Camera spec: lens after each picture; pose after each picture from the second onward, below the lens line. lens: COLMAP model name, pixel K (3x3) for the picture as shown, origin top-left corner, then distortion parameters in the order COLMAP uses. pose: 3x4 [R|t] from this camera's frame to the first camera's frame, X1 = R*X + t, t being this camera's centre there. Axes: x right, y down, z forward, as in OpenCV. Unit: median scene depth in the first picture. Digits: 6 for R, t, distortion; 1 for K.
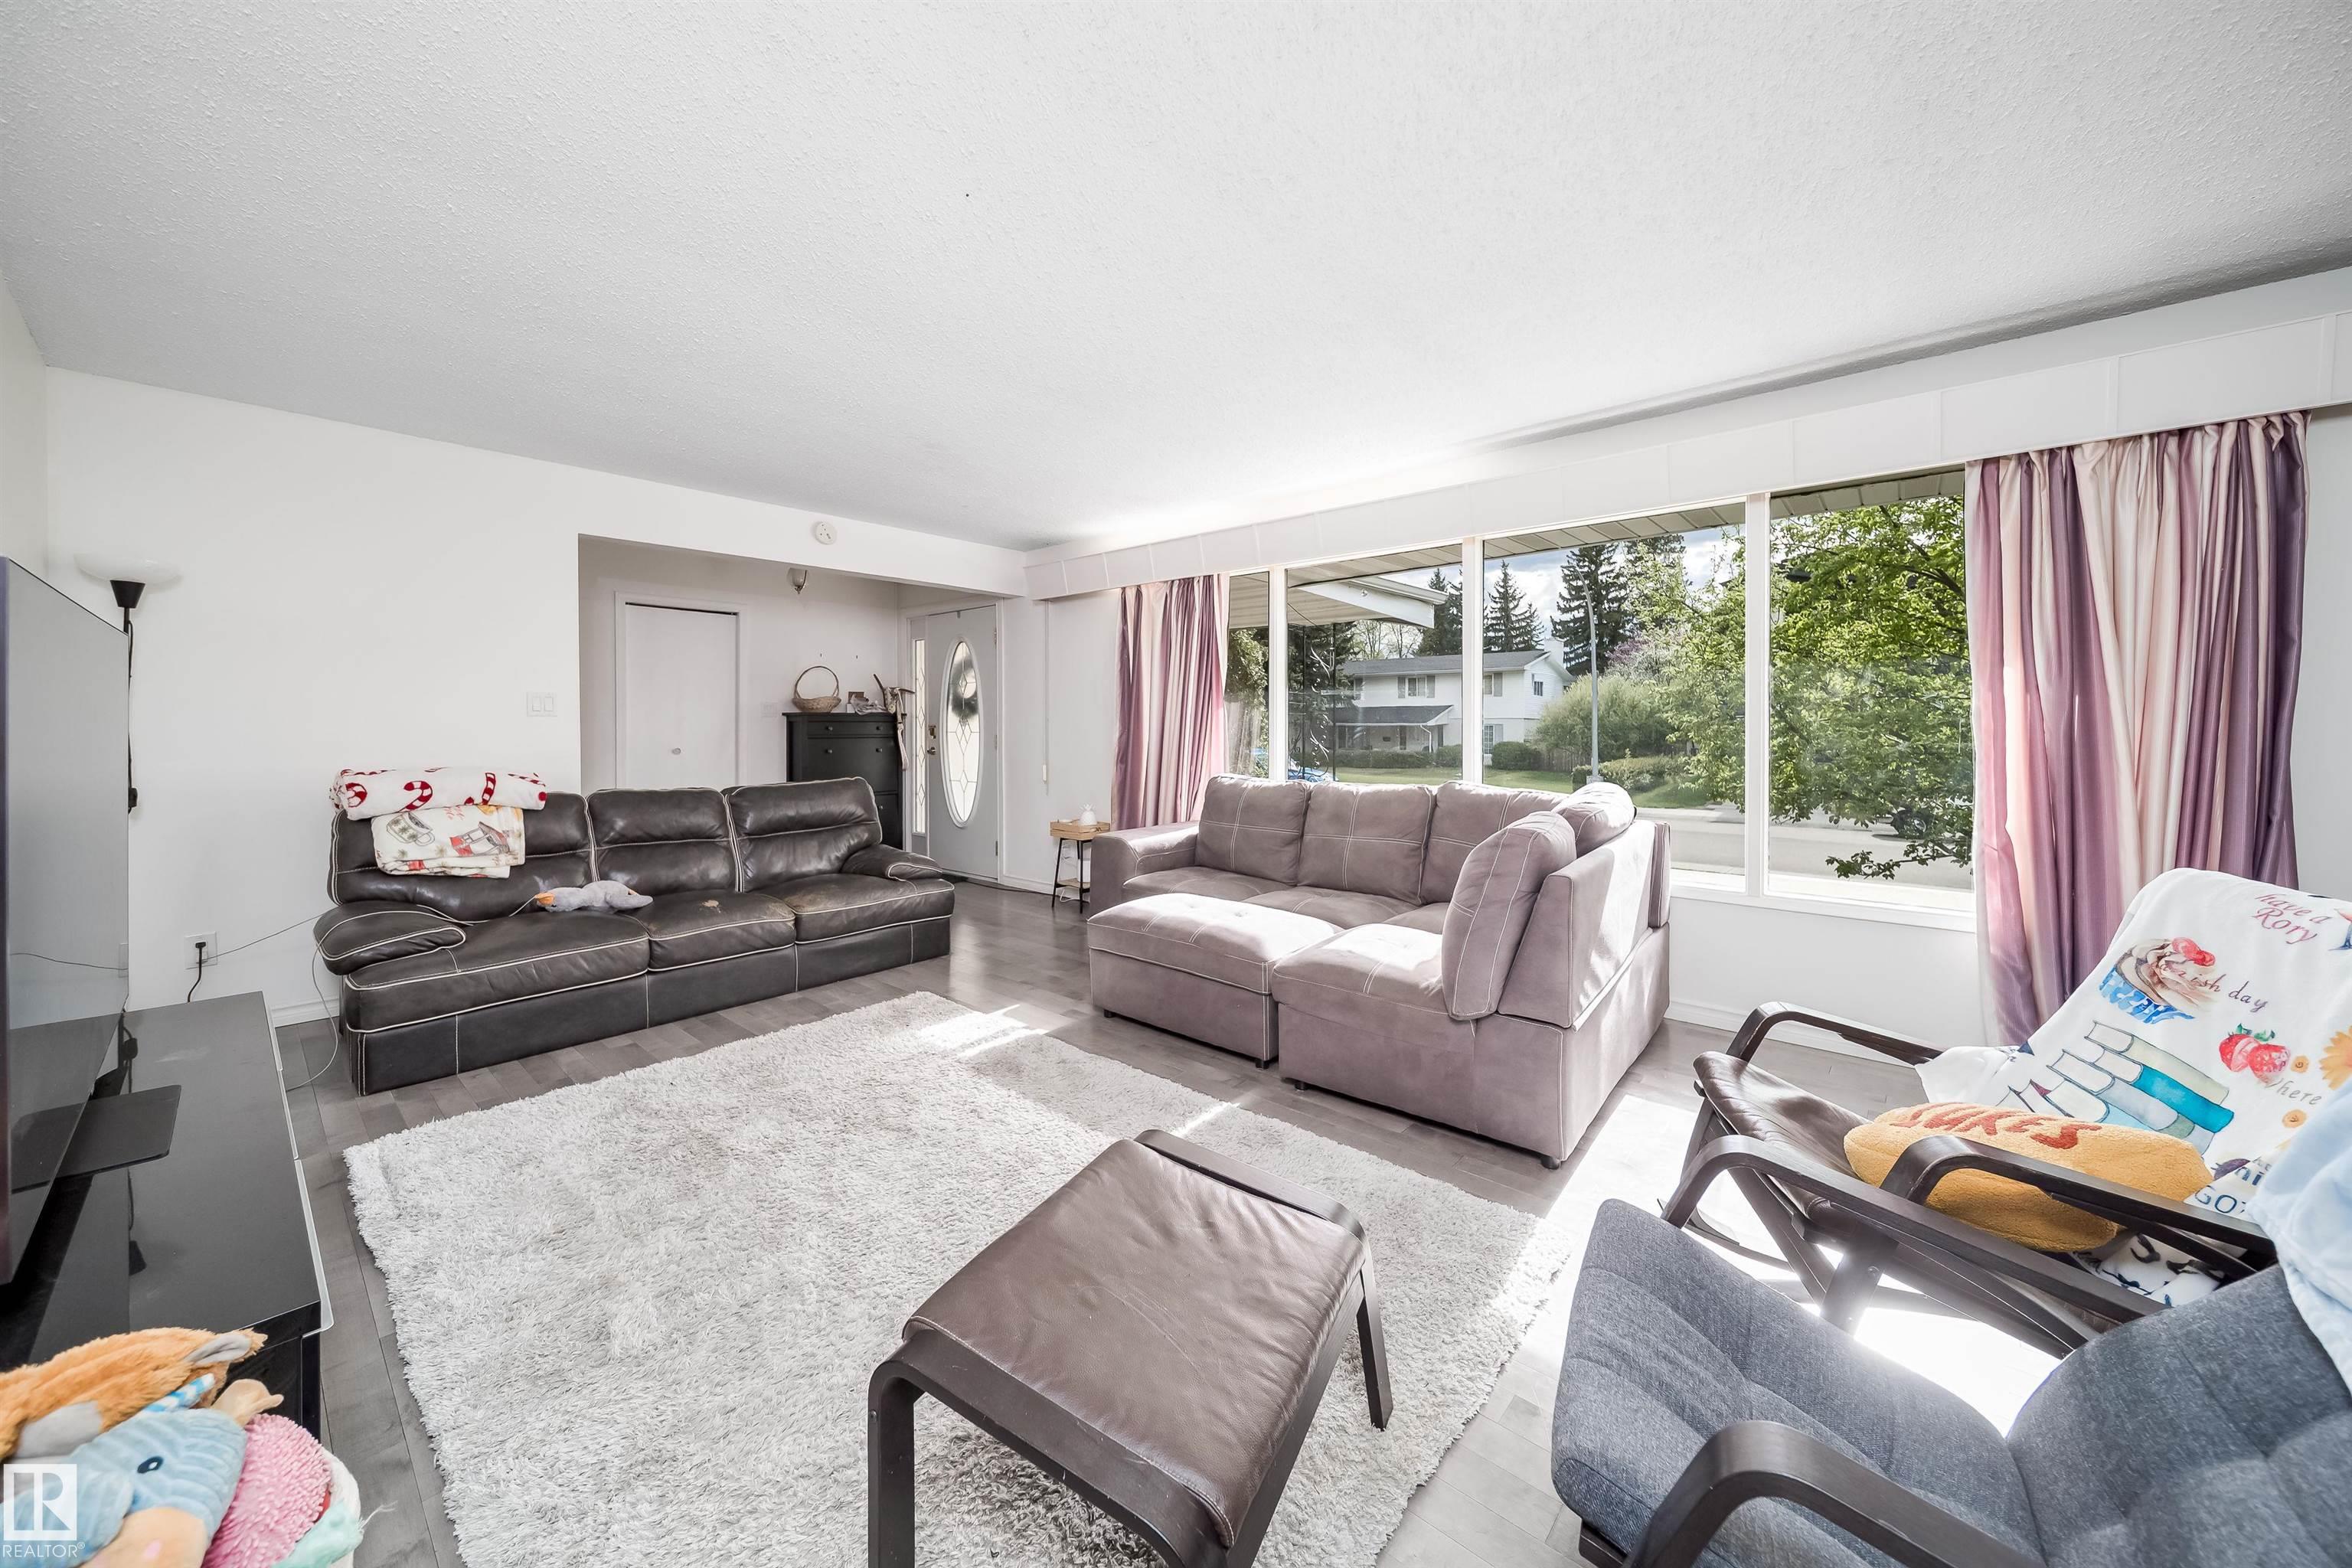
lens RADIAL K [[846.9, 0, 1179.6], [0, 846.9, 725.0], [0, 0, 1]] dist [-0.001181, -0.000216]
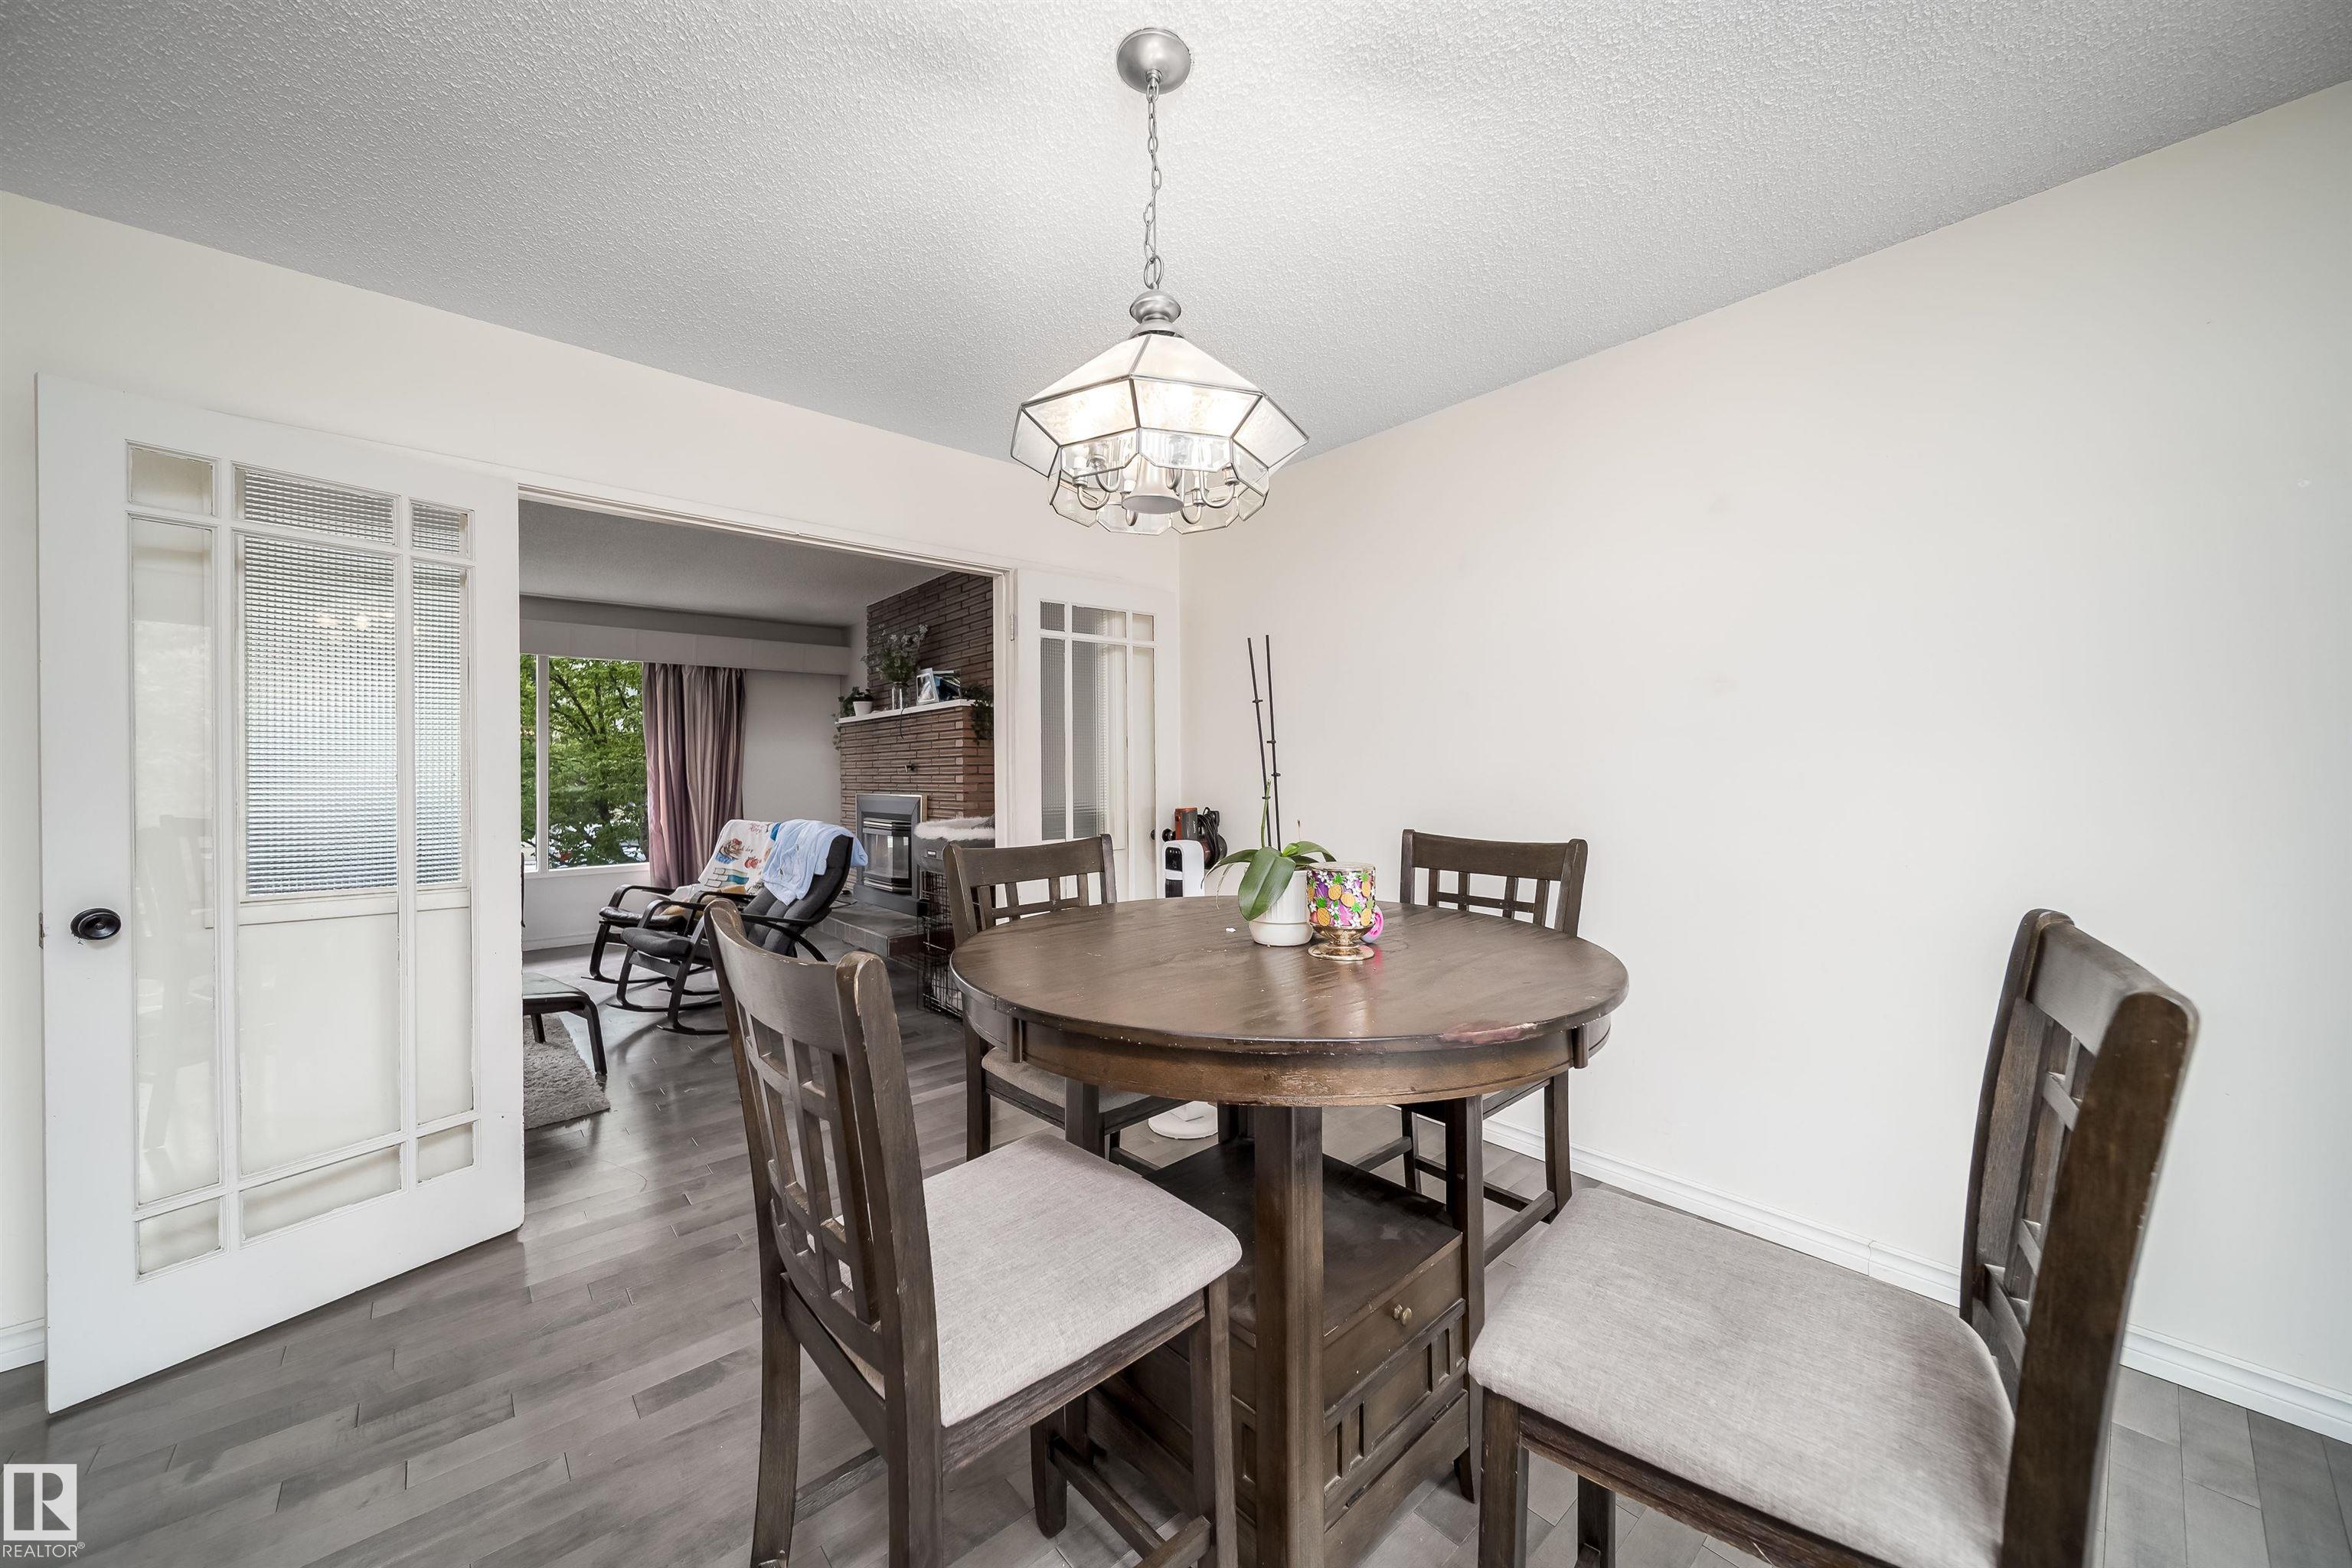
lens RADIAL K [[834.1, 0, 1182.3], [0, 834.1, 765.8], [0, 0, 1]] dist [-0.000589, -0.000141]
pose [[0.119292, 0.006010, 0.992841, -0.797579], [0.010824, 0.999914, -0.007353, -0.001524], [-0.992800, 0.011623, 0.119217, -0.496961]]
